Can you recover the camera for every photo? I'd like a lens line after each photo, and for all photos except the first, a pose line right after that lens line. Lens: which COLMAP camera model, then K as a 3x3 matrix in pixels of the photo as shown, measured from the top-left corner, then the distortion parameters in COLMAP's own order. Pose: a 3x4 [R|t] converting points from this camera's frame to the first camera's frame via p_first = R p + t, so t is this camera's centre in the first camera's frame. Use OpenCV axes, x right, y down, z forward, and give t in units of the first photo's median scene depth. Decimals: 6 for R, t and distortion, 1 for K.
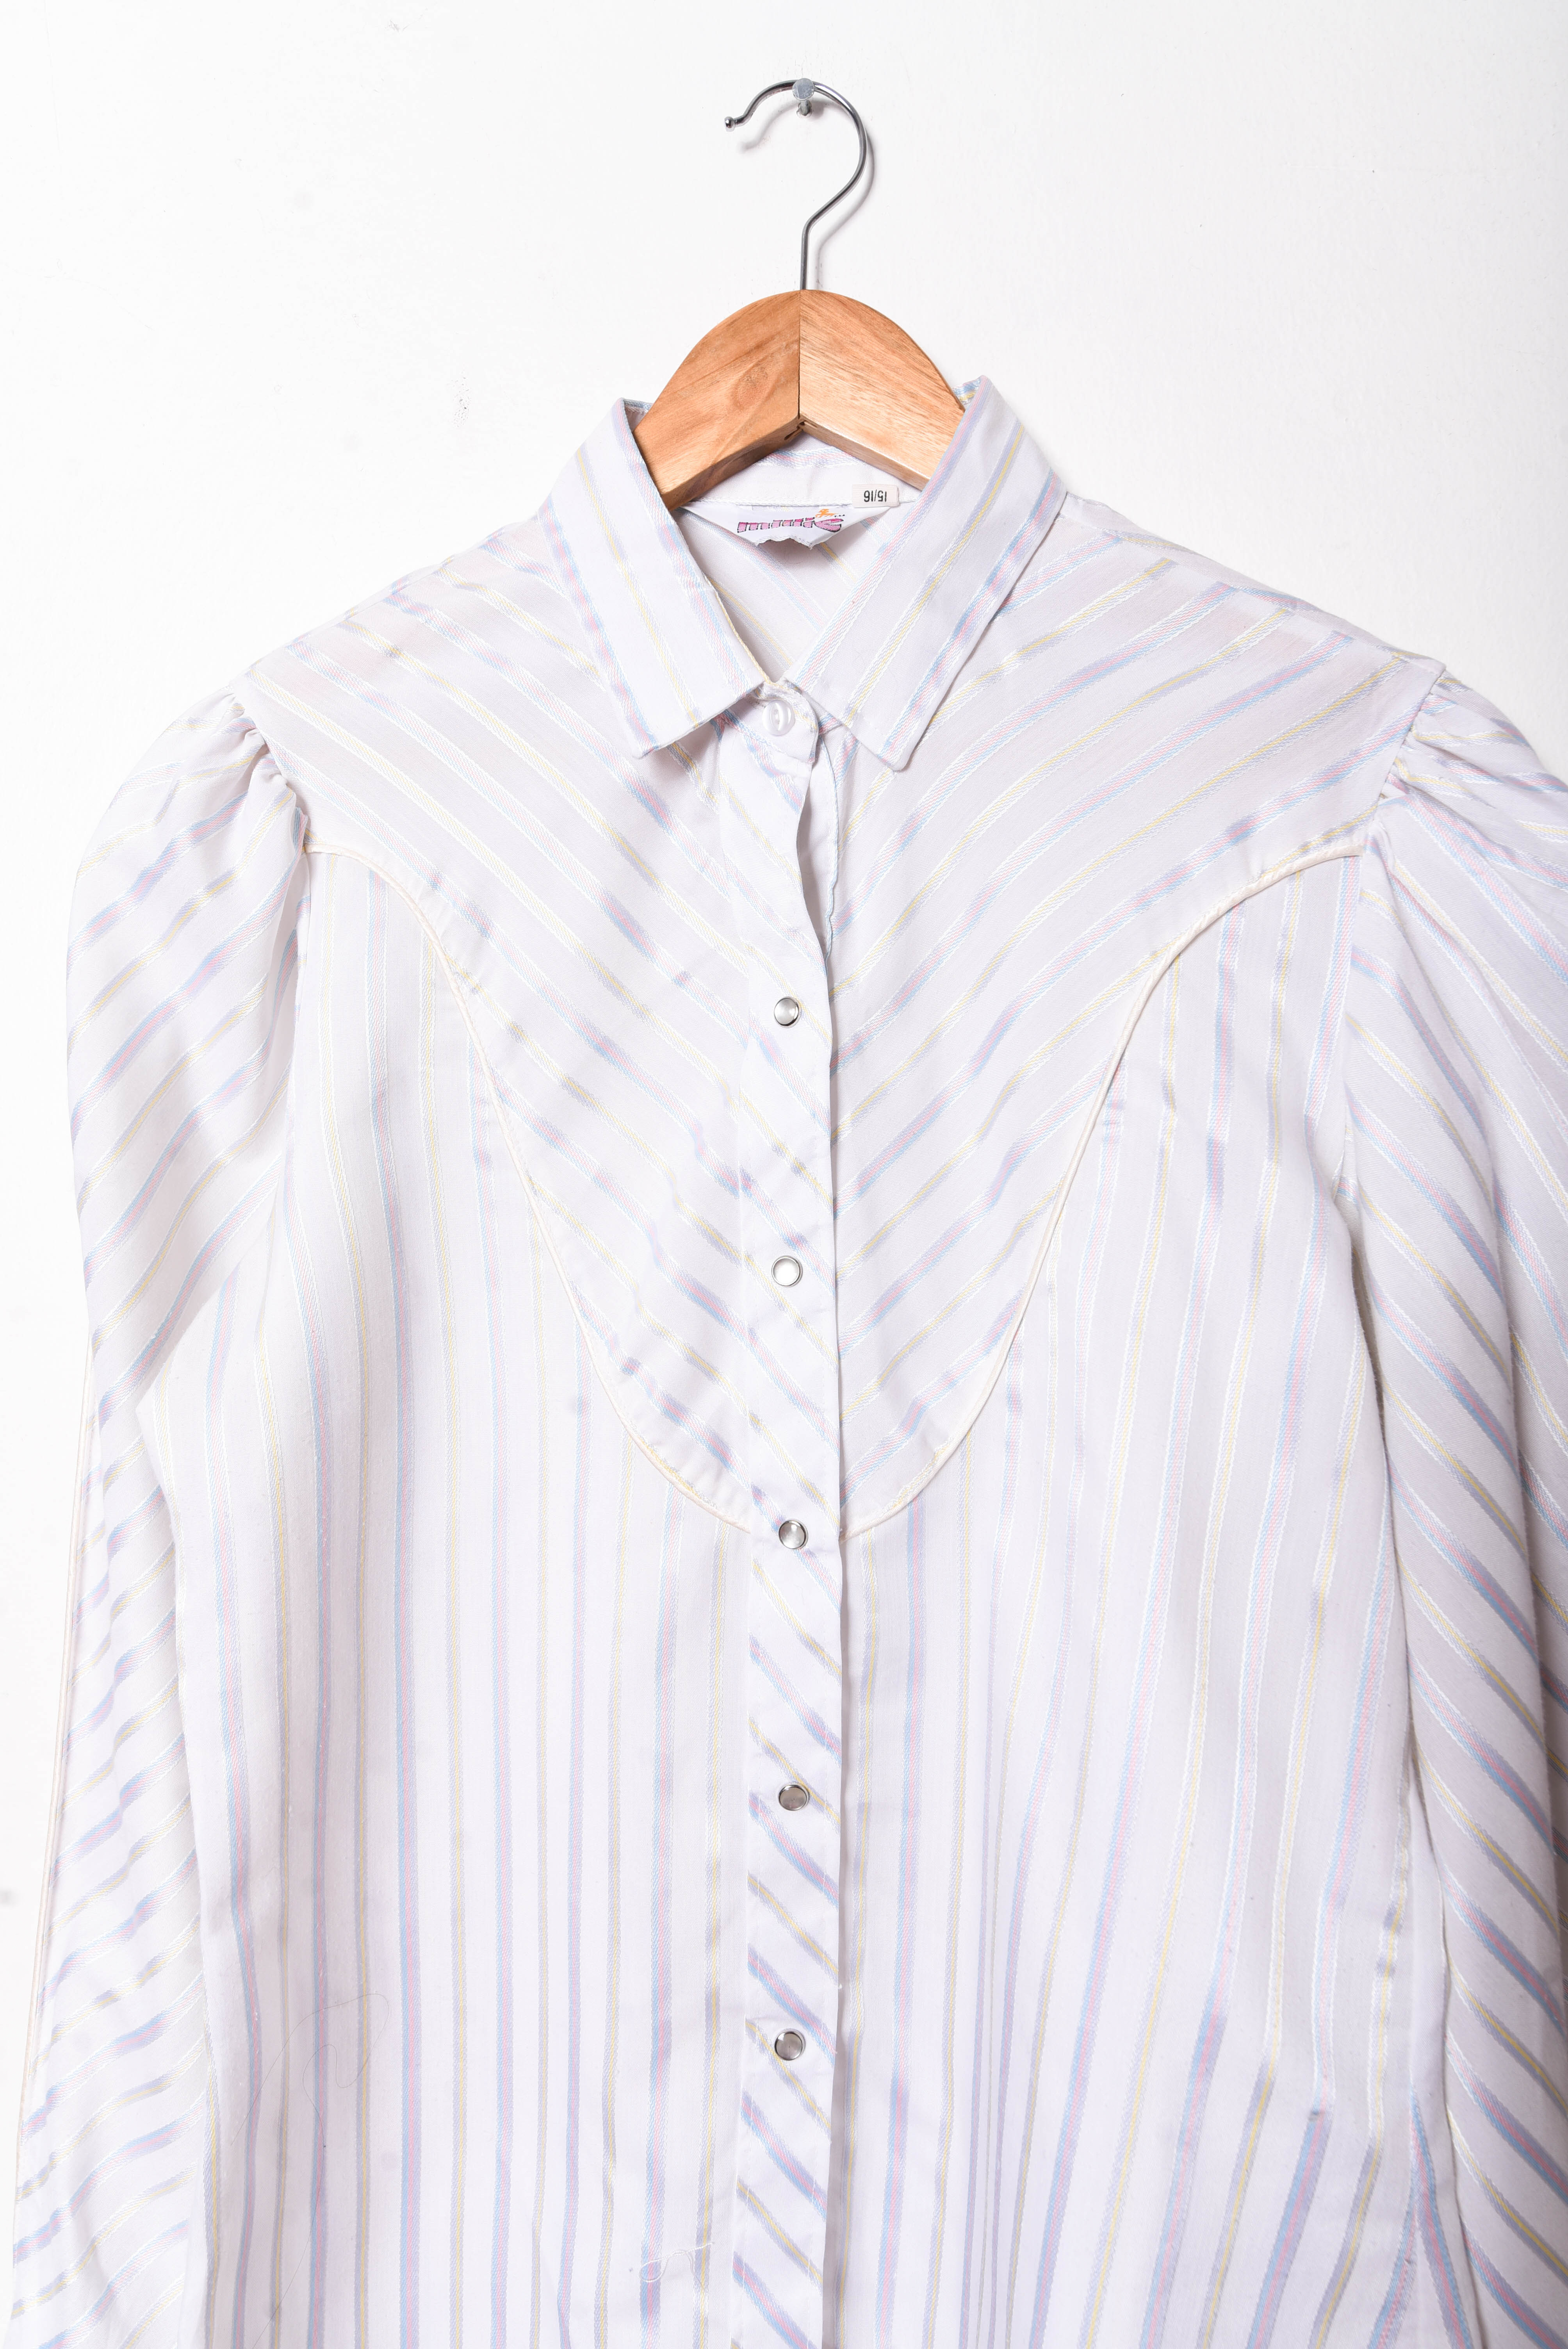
lens RADIAL K [[1482.8, 0, 816.0], [0, 1482.8, 1171.0], [0, 0, 1]] dist [-0.025517, 0.003544]
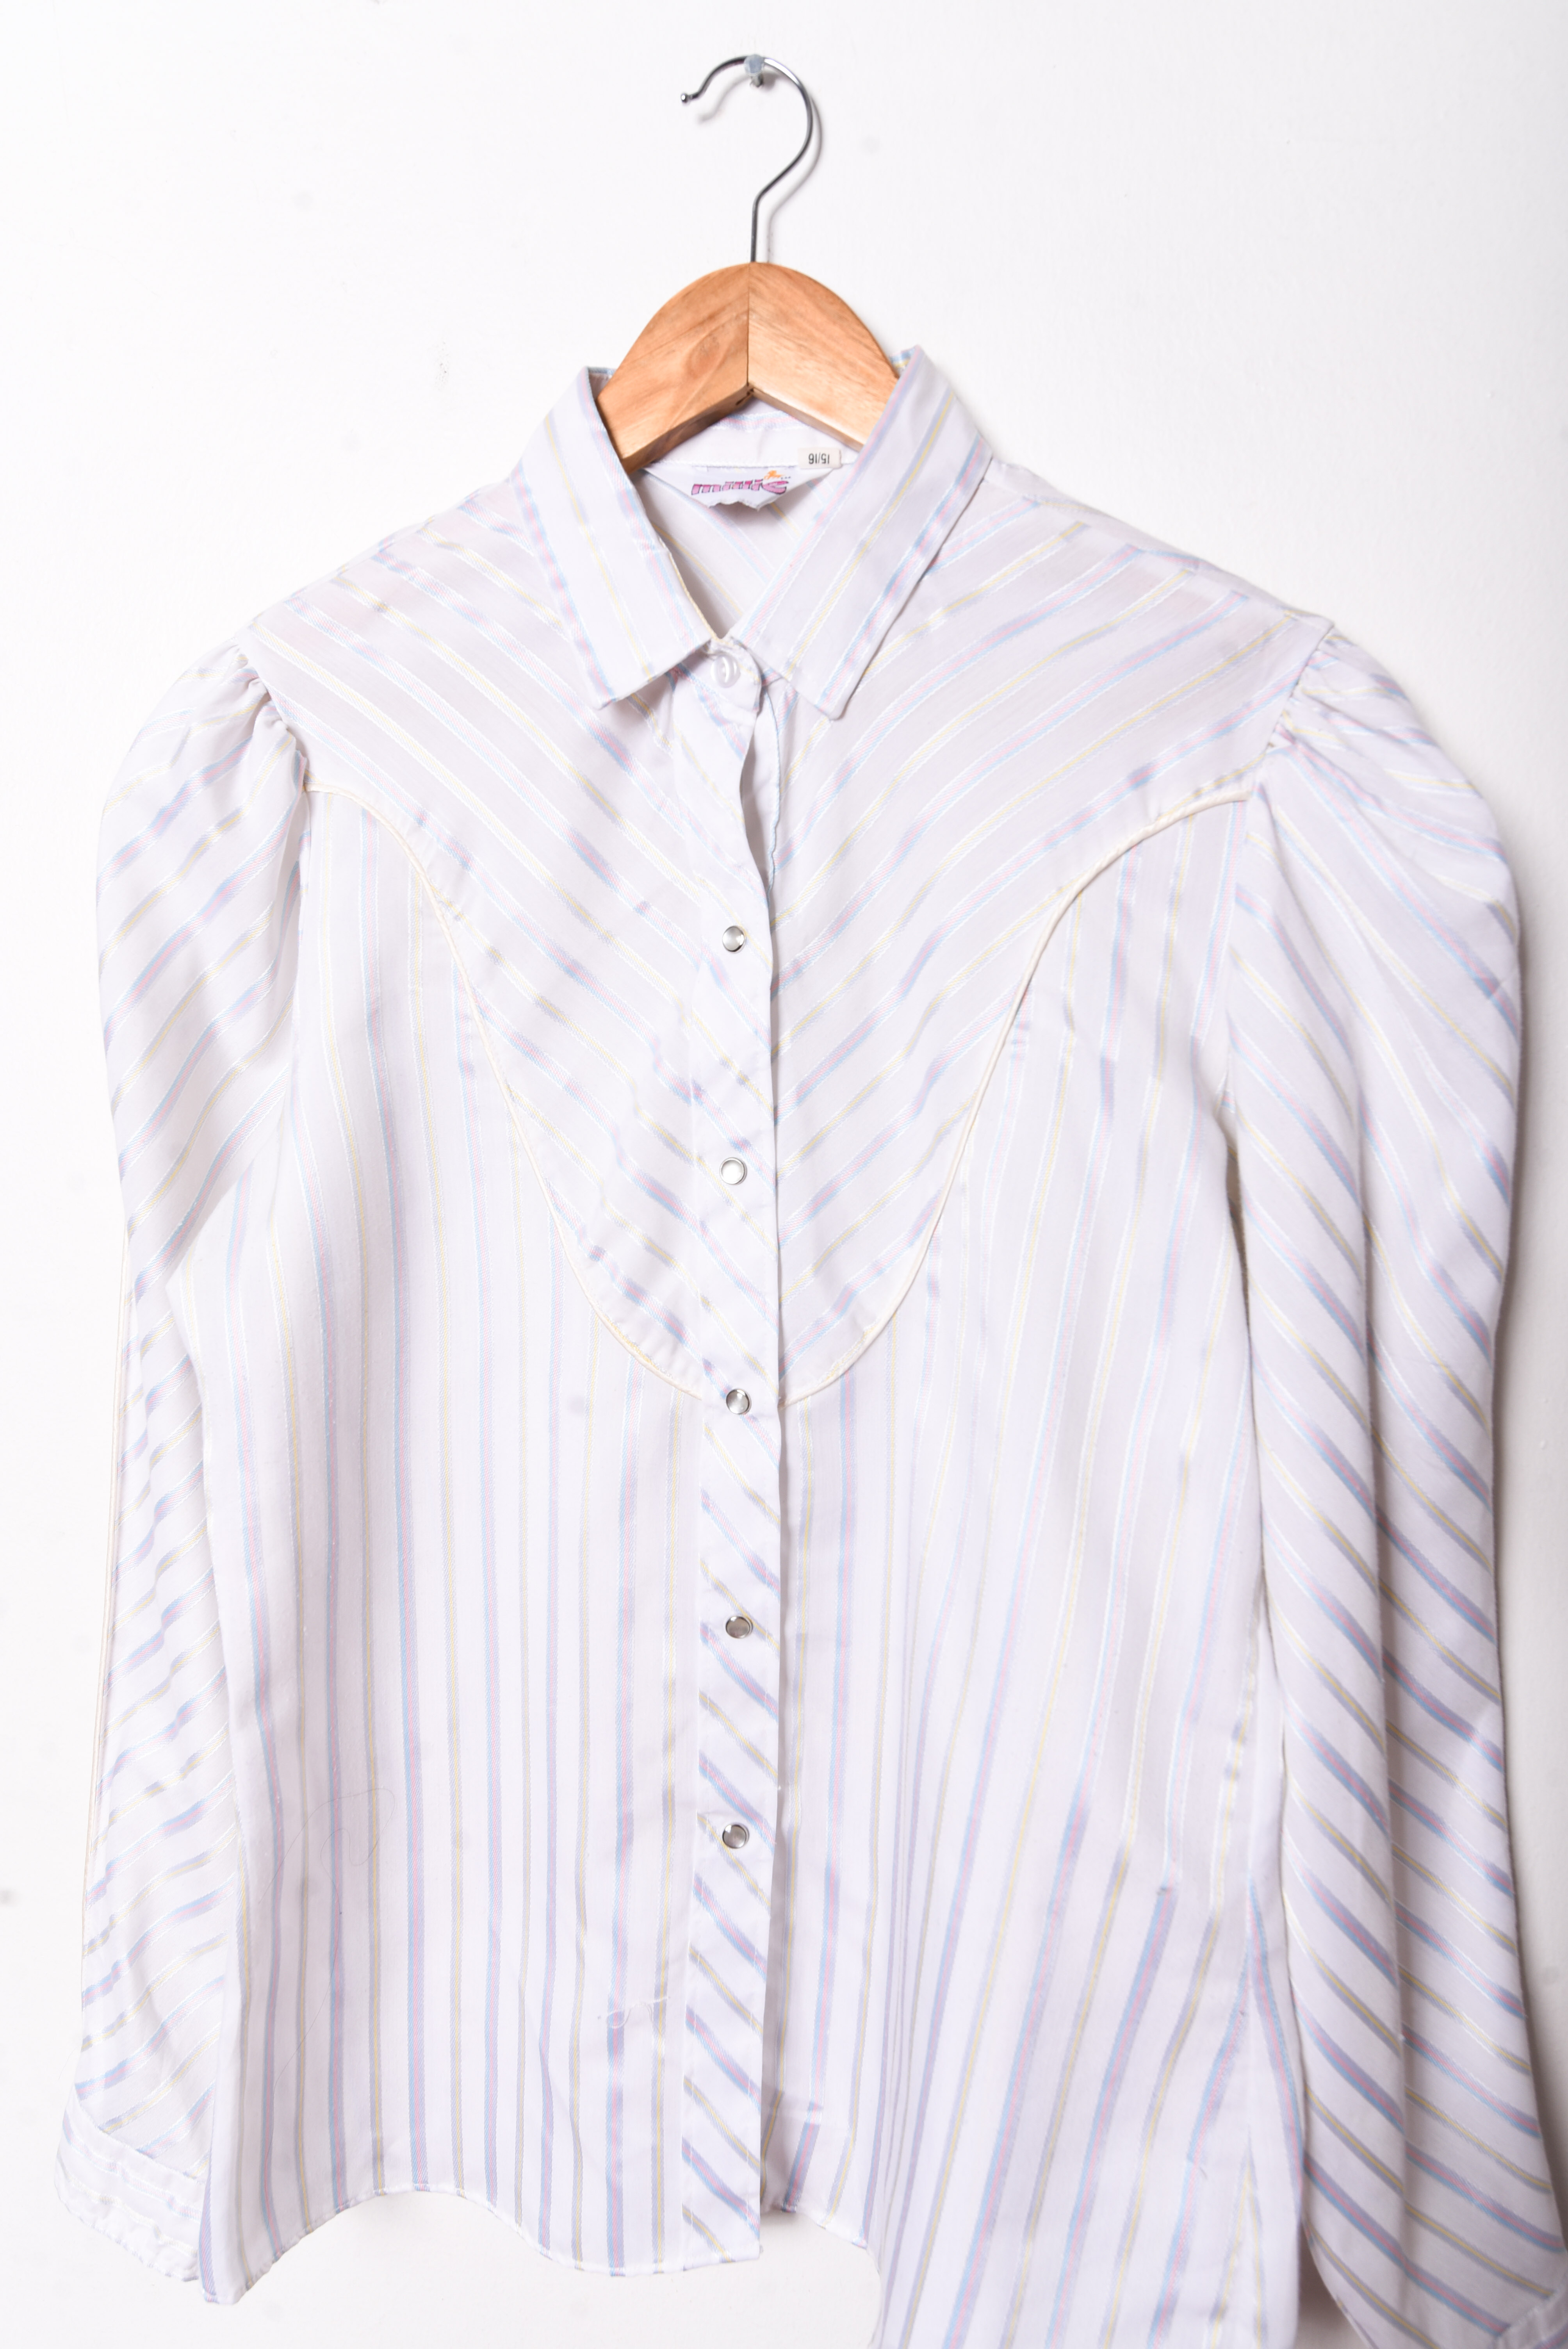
lens RADIAL K [[1482.8, 0, 816.0], [0, 1482.8, 1171.0], [0, 0, 1]] dist [-0.025517, 0.003544]
pose [[0.999603, 0.008118, -0.026980, 0.073313], [-0.006087, 0.997201, 0.074516, -0.016801], [0.027510, -0.074323, 0.996855, -0.122013]]
